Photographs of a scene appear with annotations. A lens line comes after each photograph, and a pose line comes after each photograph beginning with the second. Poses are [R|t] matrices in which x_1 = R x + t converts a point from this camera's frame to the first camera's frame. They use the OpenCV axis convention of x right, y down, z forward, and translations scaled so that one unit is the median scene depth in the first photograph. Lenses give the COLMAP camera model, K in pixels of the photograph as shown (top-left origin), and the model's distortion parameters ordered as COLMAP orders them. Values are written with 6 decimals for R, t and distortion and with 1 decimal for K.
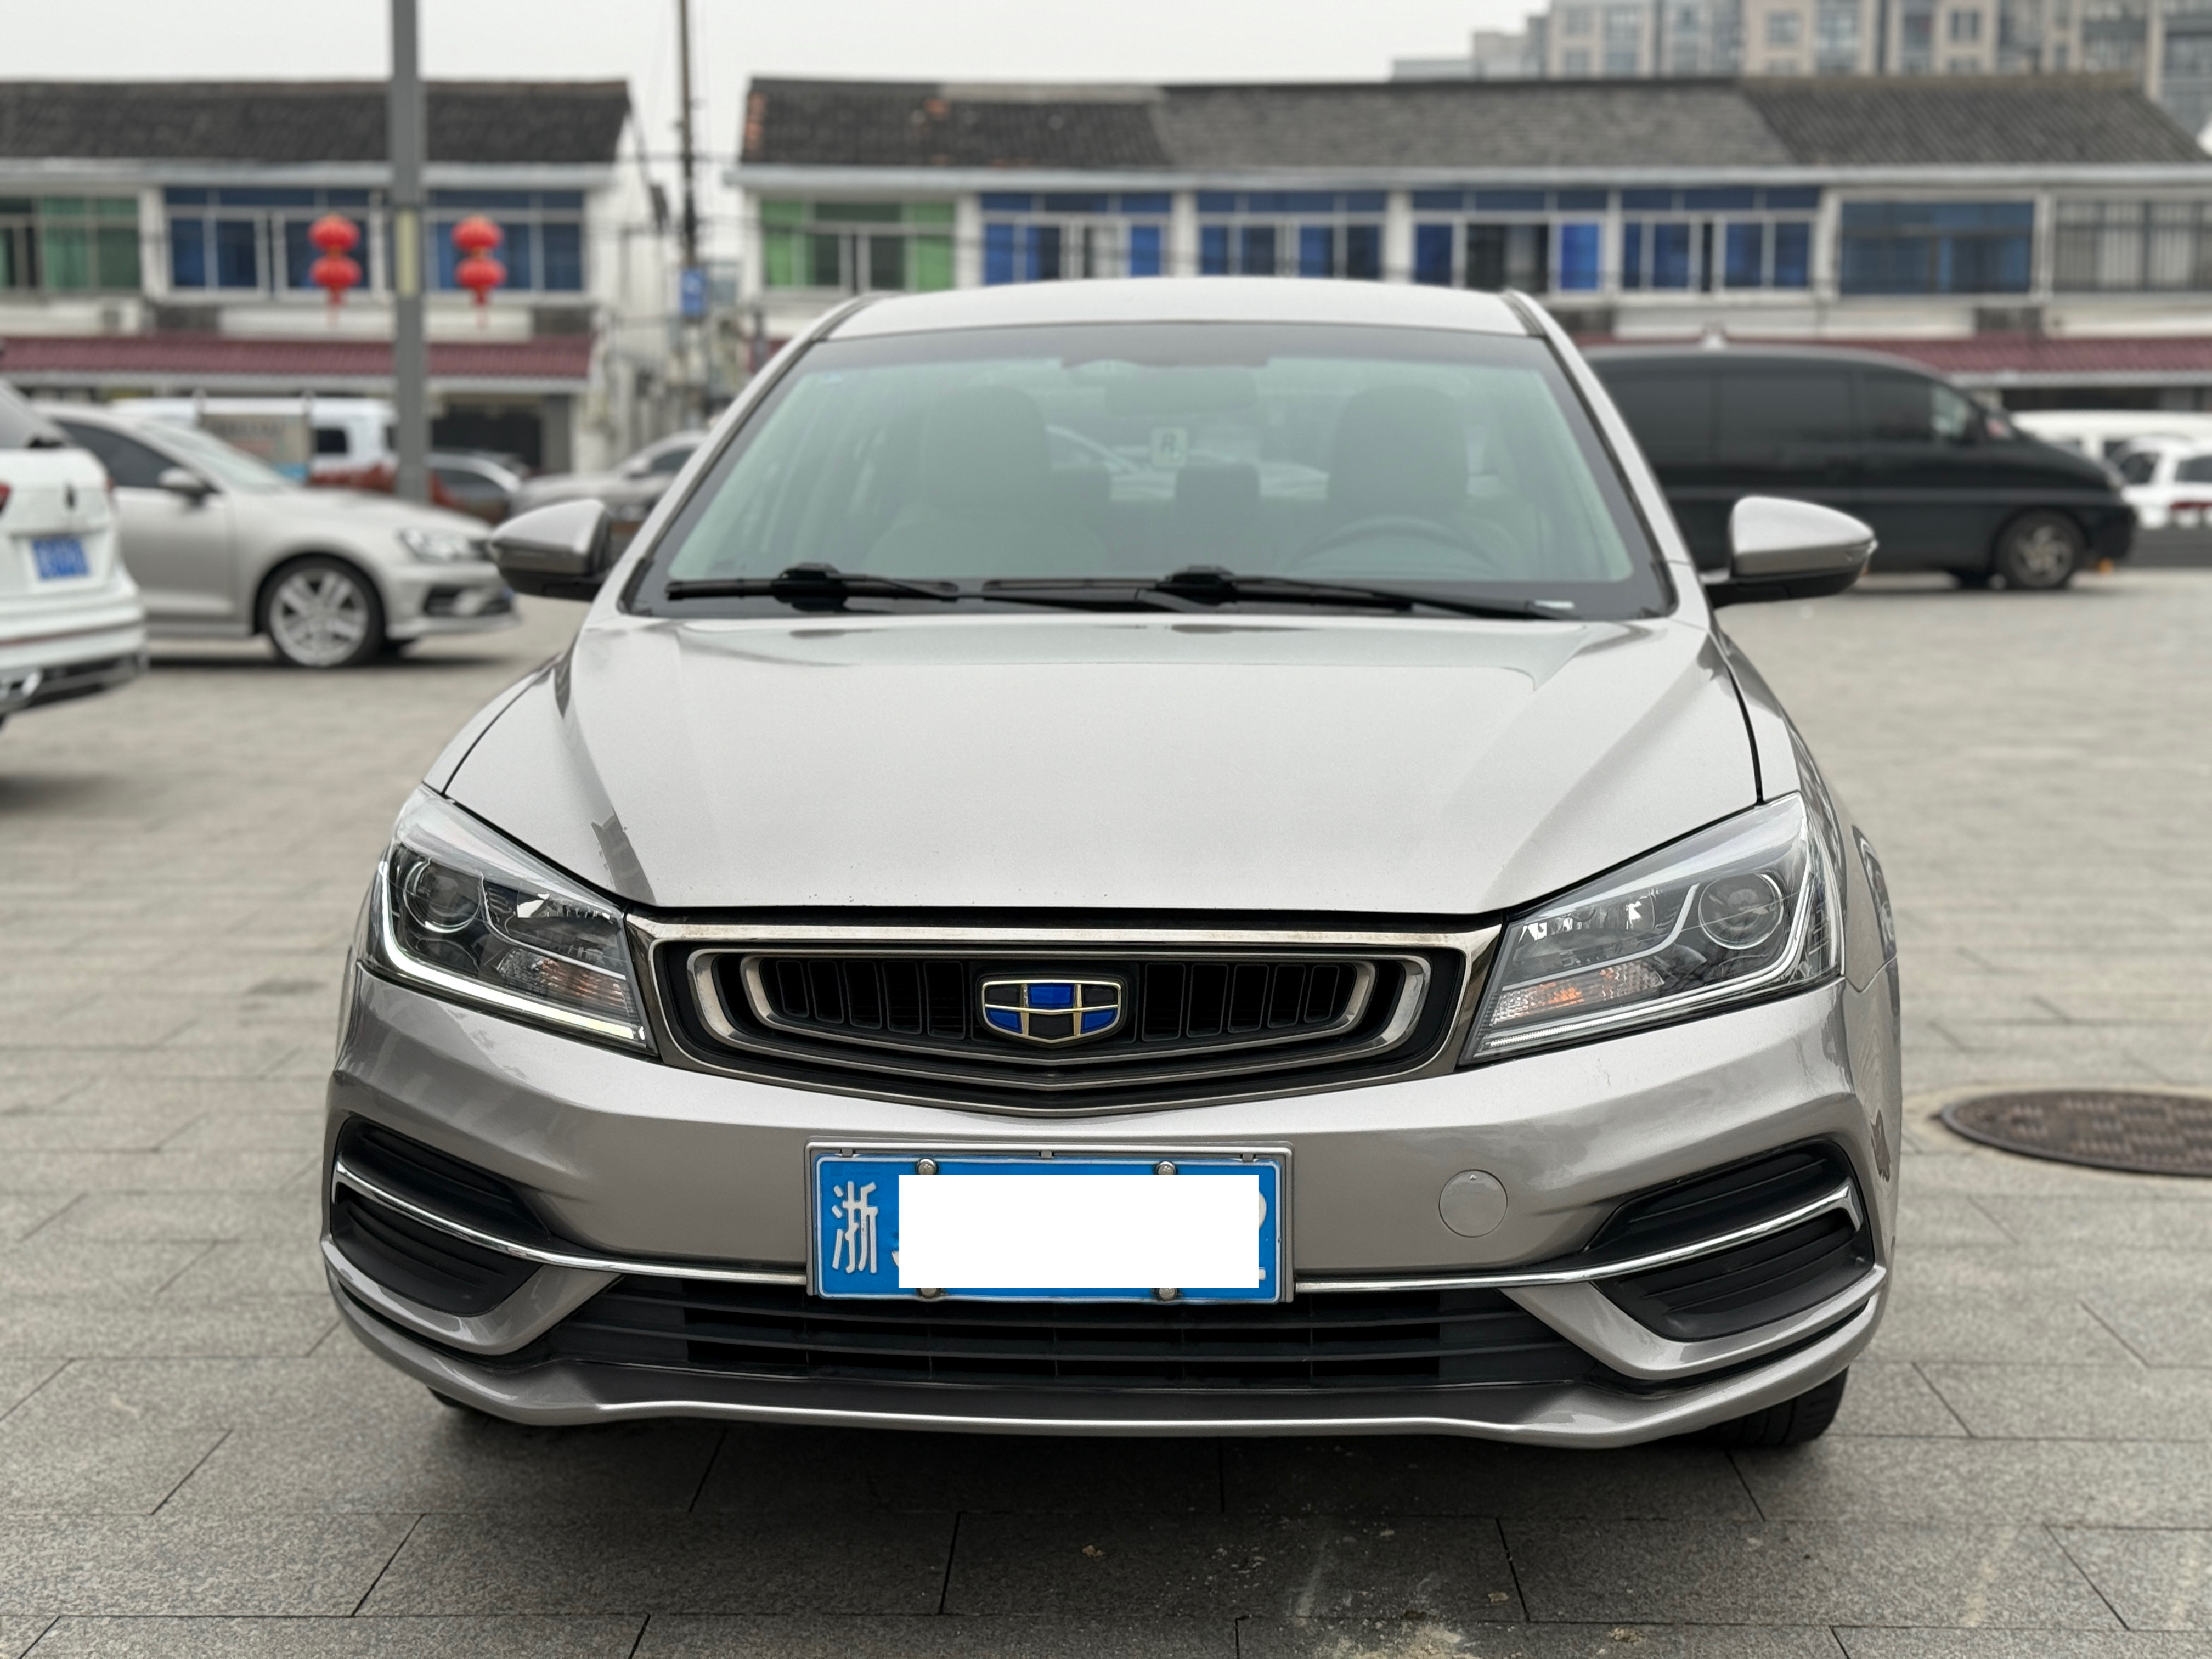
lens RADIAL K [[3094.8, 0, 1097.2], [0, 3094.8, 797.8], [0, 0, 1]] dist [0.114881, 0.000000]
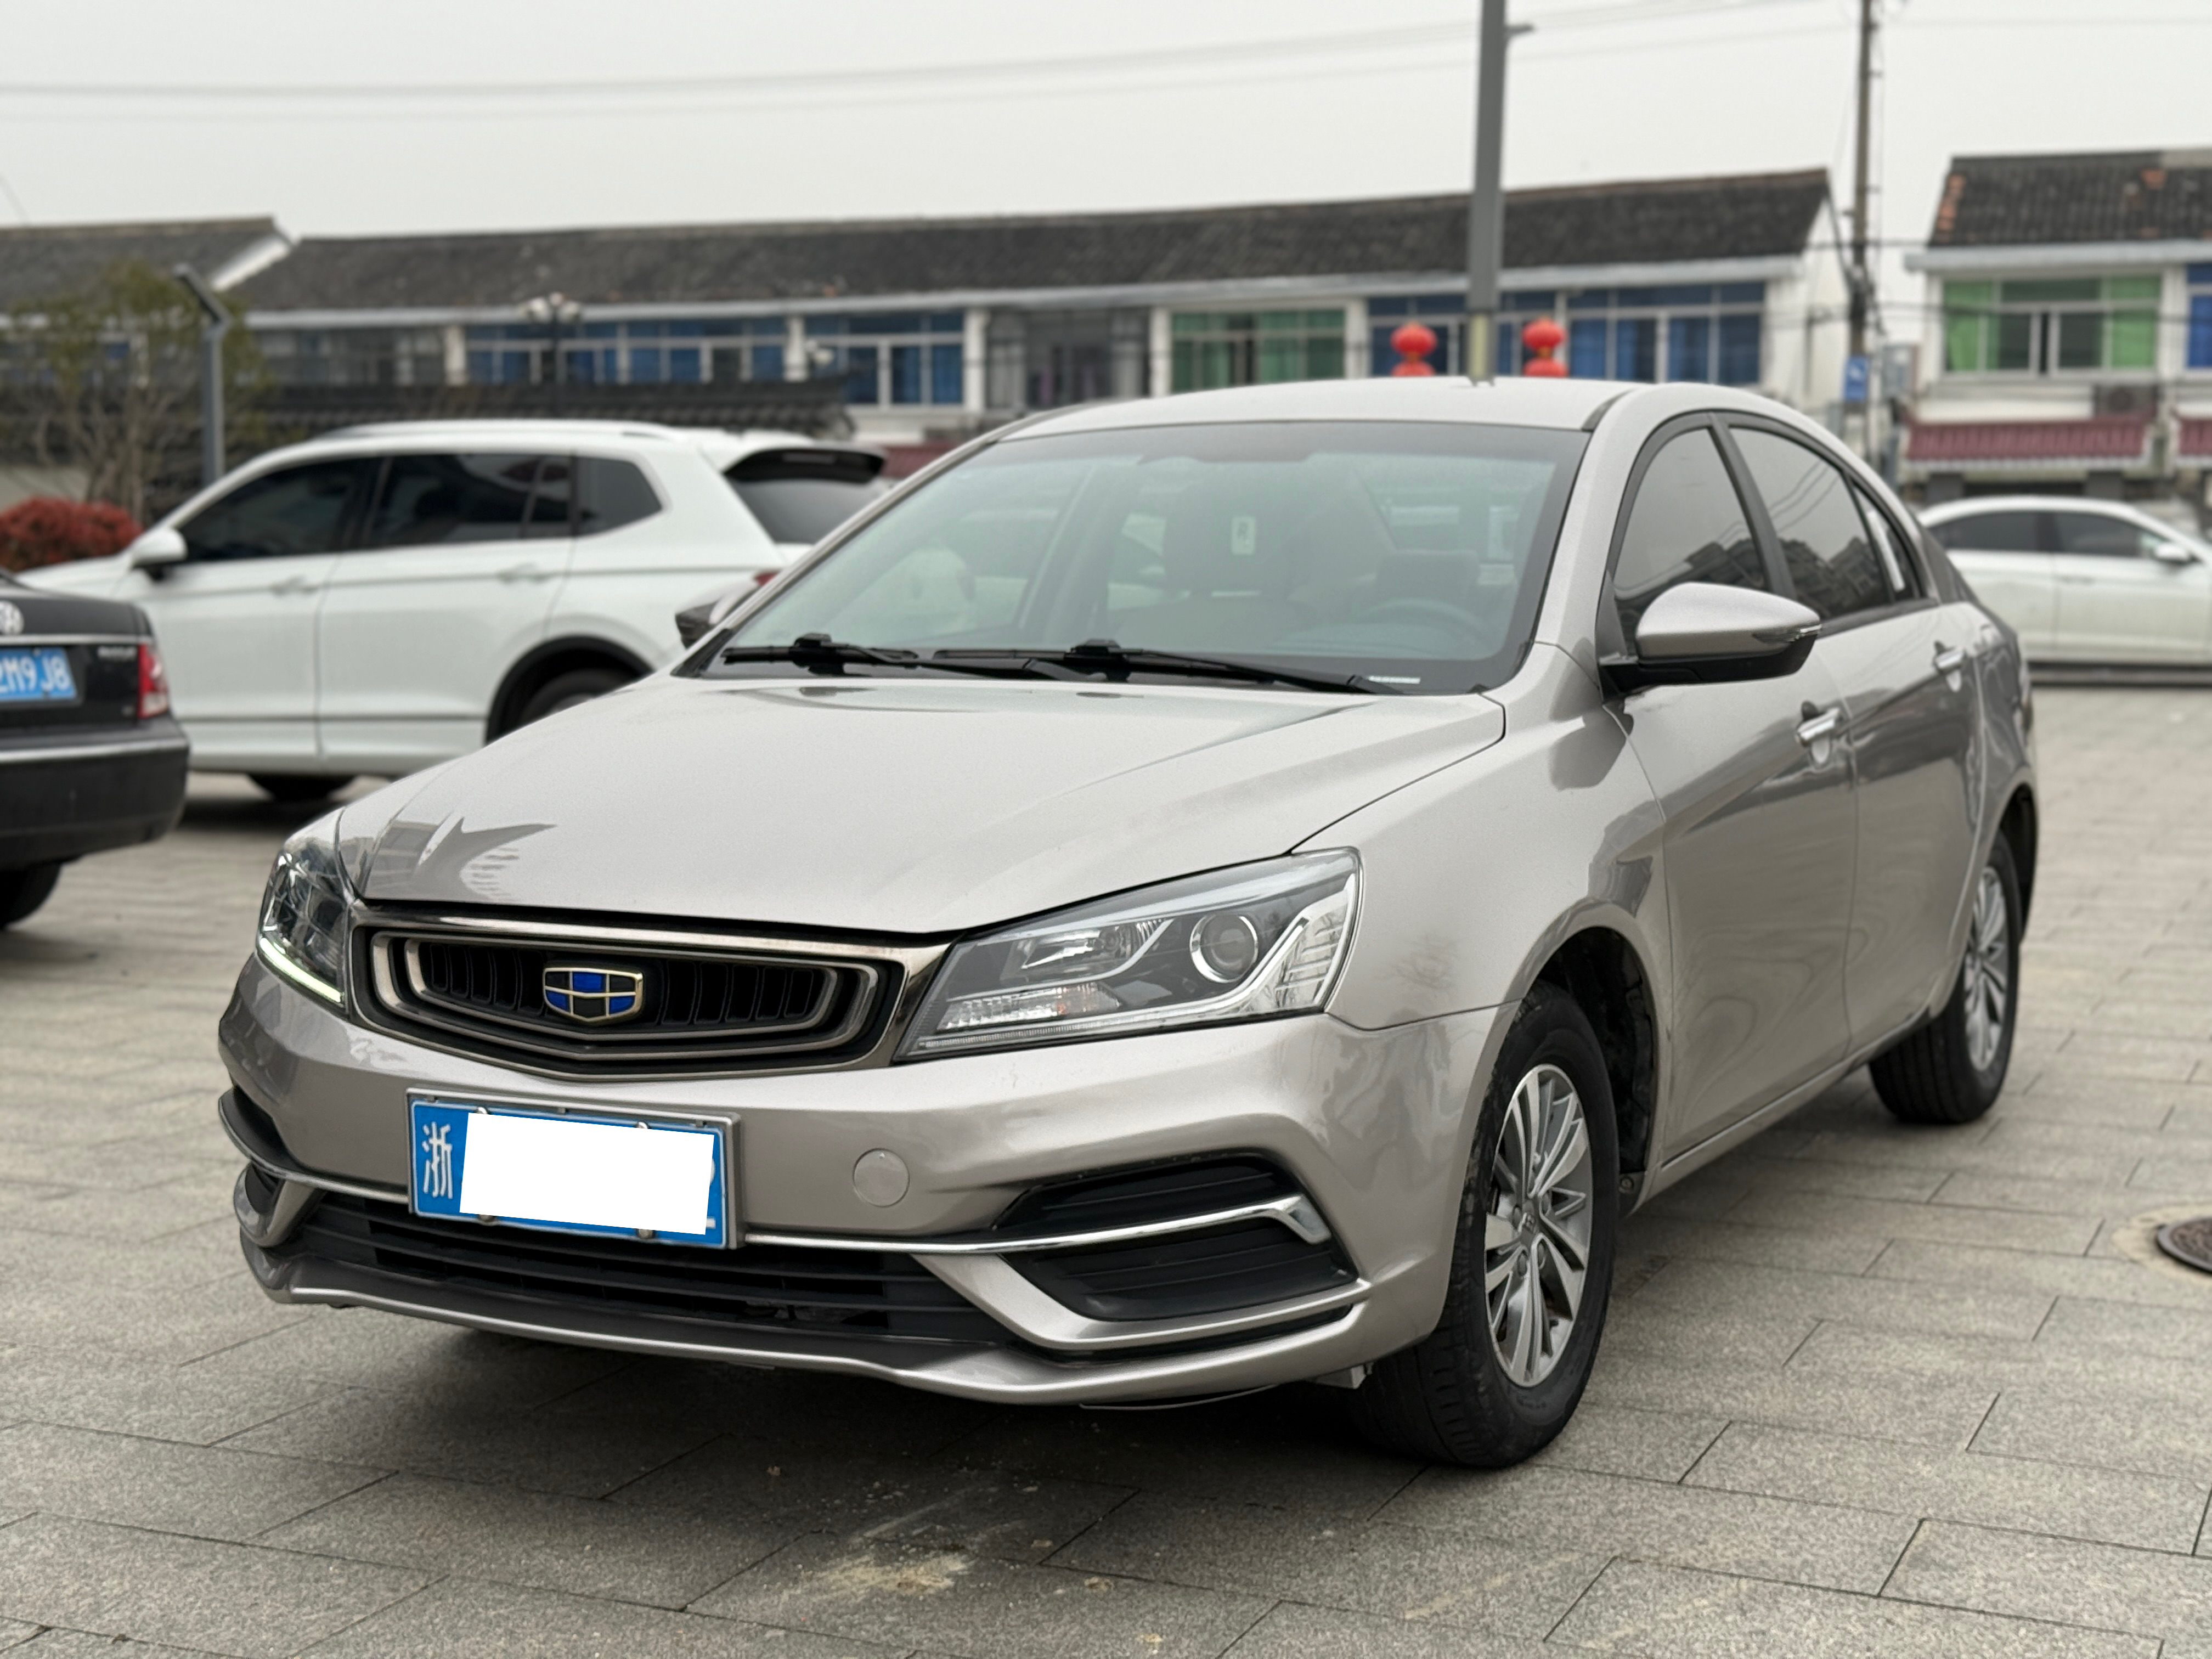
lens RADIAL K [[3094.8, 0, 1085.0], [0, 3094.8, 817.7], [0, 0, 1]] dist [0.114881, 0.000000]
pose [[0.919268, 0.034341, -0.392132, 0.469231], [-0.043283, 0.998965, -0.013982, 0.005835], [0.391246, 0.029826, 0.919803, -0.034438]]
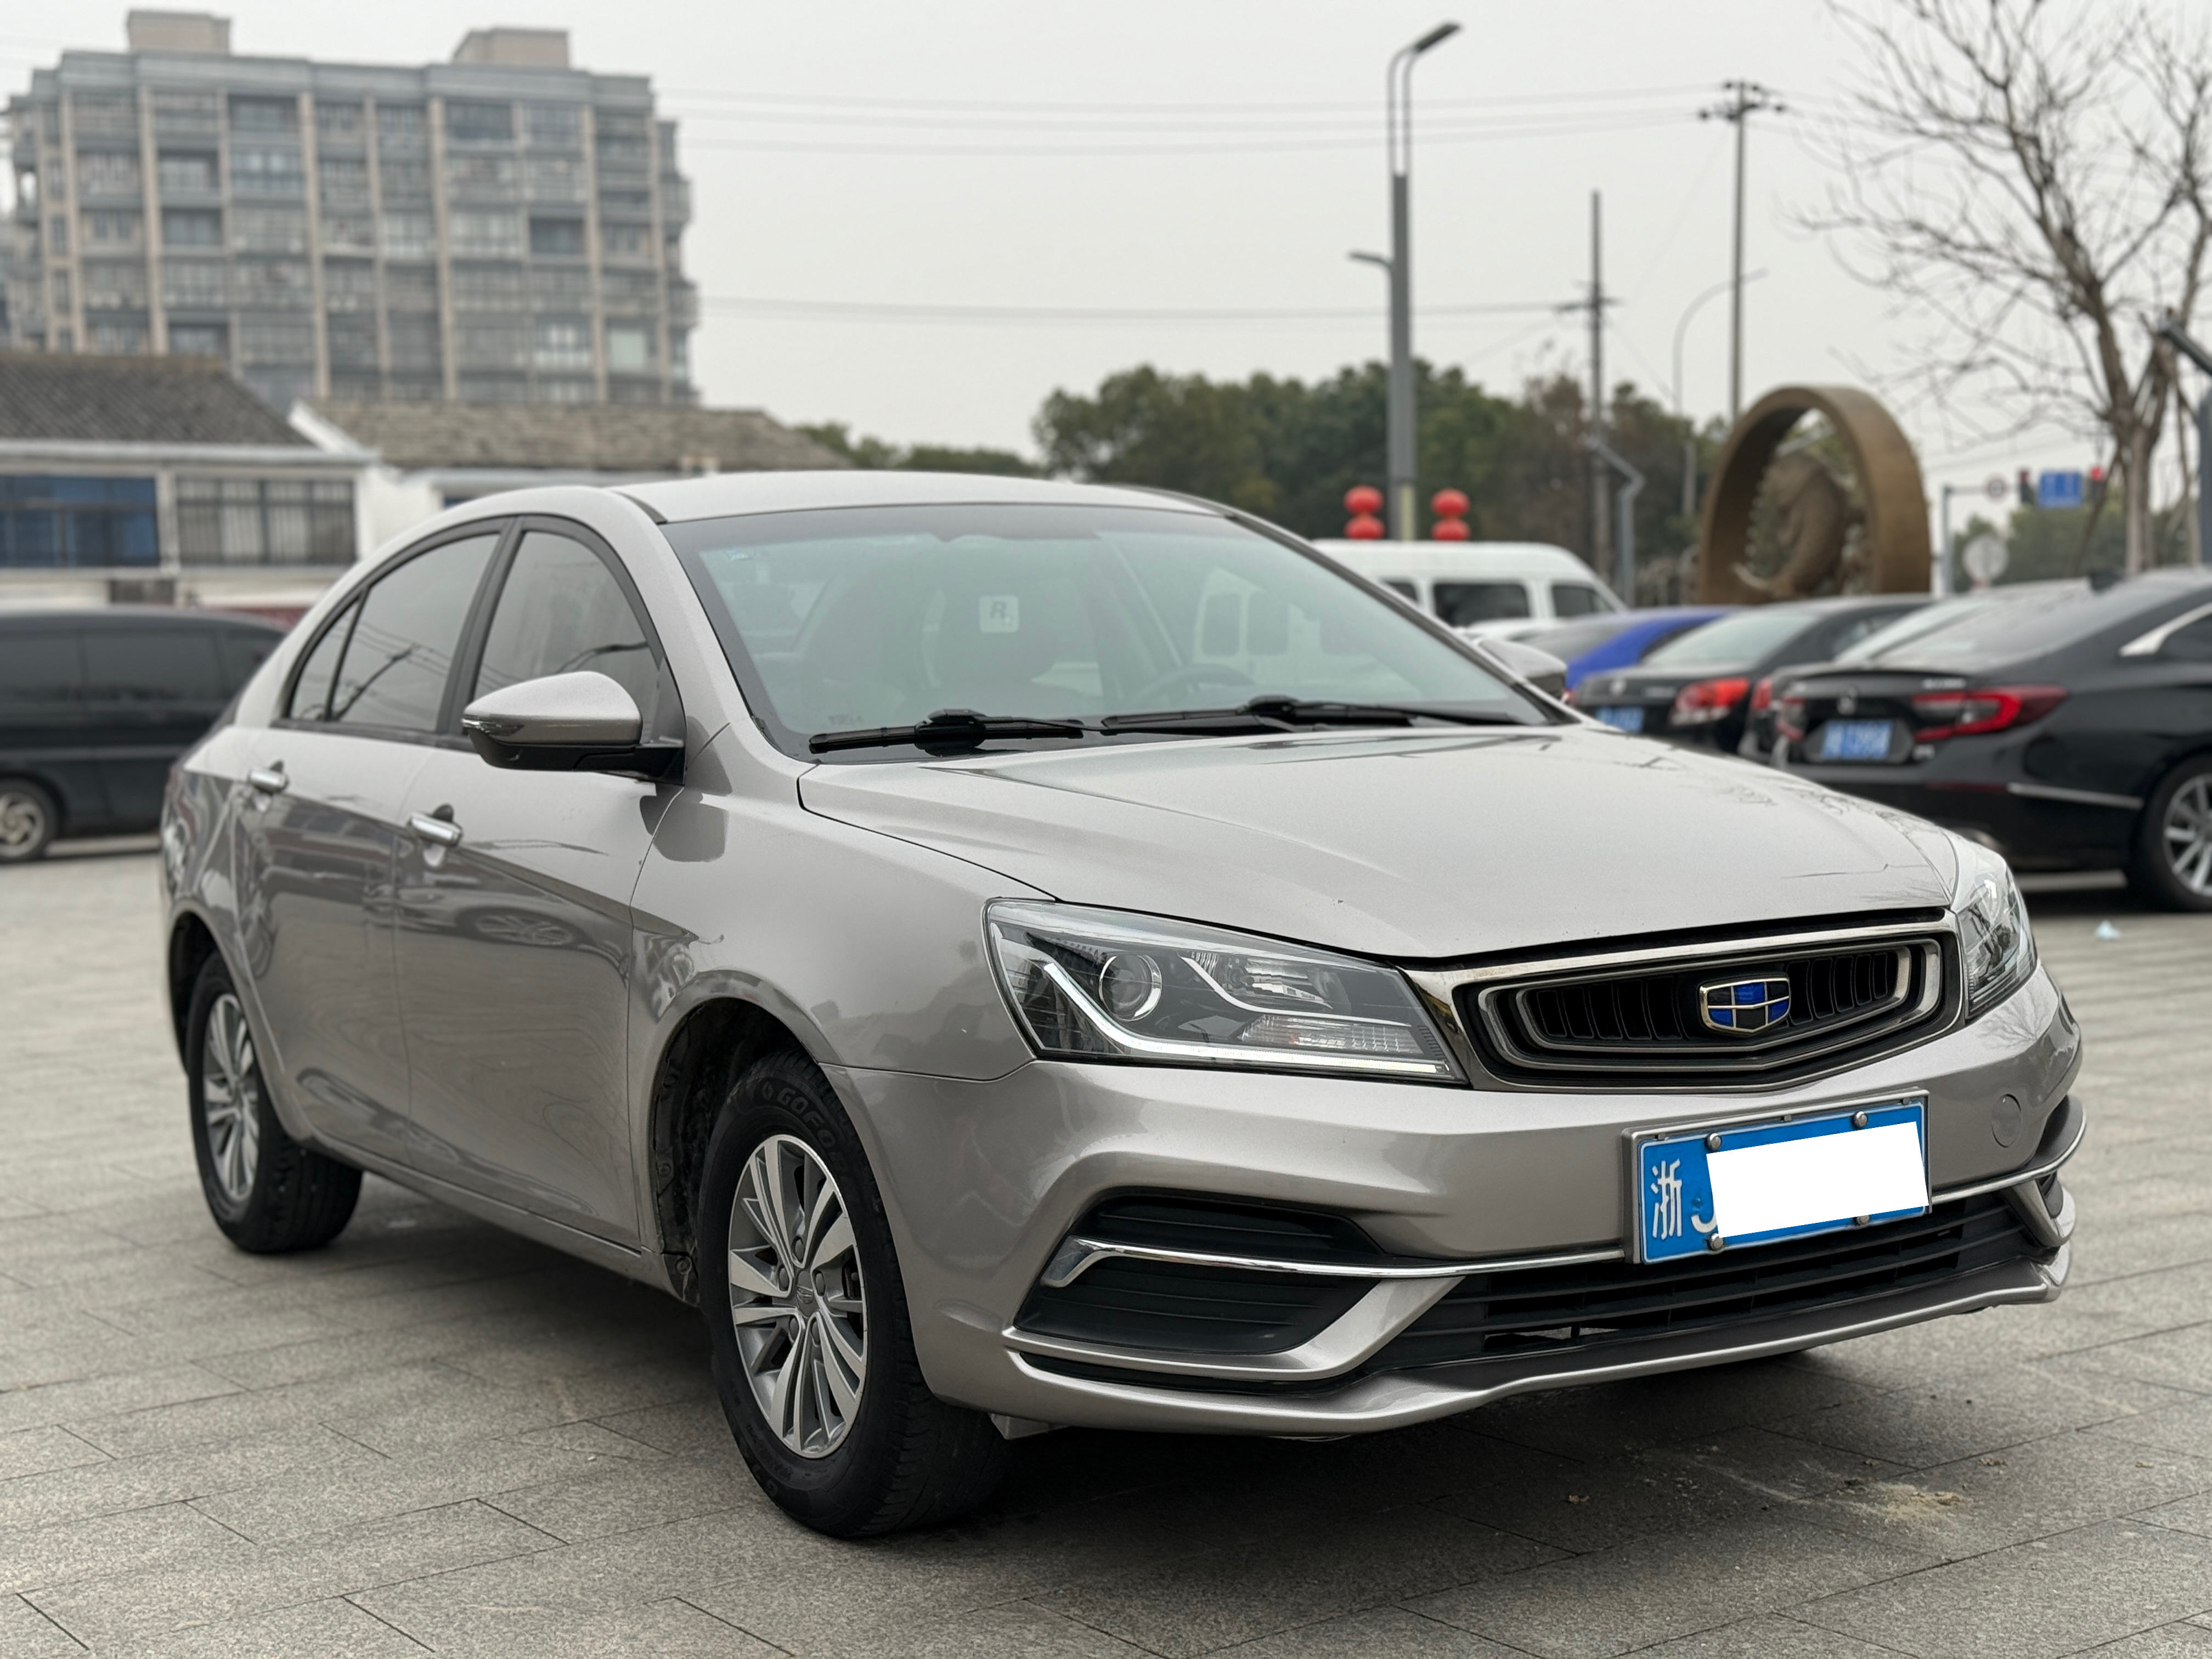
lens RADIAL K [[3094.8, 0, 1095.1], [0, 3094.8, 816.6], [0, 0, 1]] dist [0.114881, 0.000000]
pose [[0.812913, -0.059308, 0.579357, -0.689482], [0.106770, 0.993117, -0.048149, 0.018851], [-0.572514, 0.100999, 0.813650, 0.097936]]
